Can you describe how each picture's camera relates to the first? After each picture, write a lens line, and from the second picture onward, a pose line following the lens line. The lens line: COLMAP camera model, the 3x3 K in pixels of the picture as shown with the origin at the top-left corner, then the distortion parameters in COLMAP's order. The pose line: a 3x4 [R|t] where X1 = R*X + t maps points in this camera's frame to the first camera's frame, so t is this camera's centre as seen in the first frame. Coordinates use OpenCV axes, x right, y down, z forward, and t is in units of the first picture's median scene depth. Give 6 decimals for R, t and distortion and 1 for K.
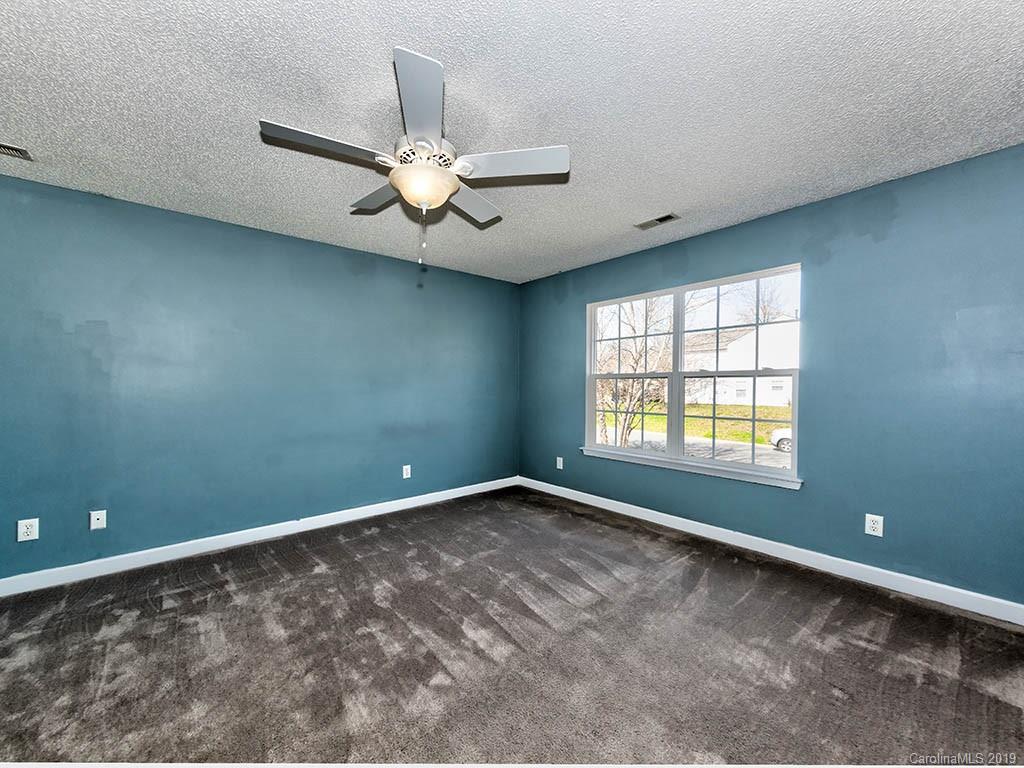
lens RADIAL K [[401.2, 0, 513.1], [0, 401.2, 391.1], [0, 0, 1]] dist [0.002130, -0.000243]
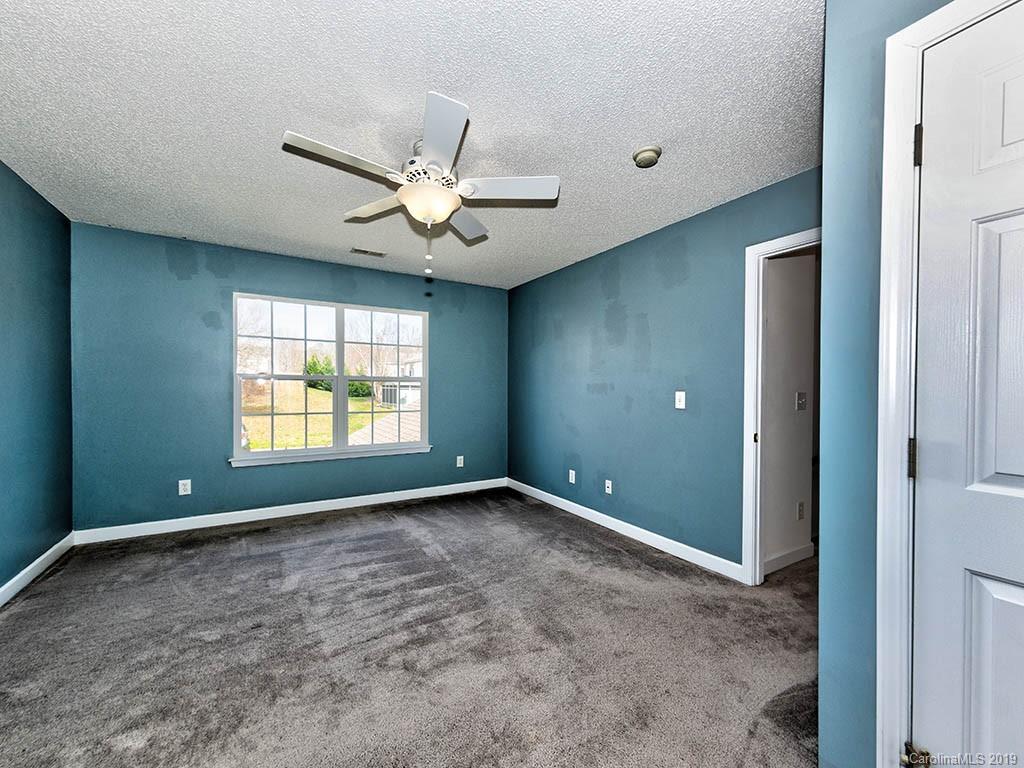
lens RADIAL K [[401.2, 0, 513.1], [0, 401.2, 391.1], [0, 0, 1]] dist [0.002130, -0.000243]
pose [[0.154422, -0.002677, 0.988001, -1.045697], [0.006084, 0.999980, 0.001759, -0.002035], [-0.987986, 0.005739, 0.154435, 0.506154]]
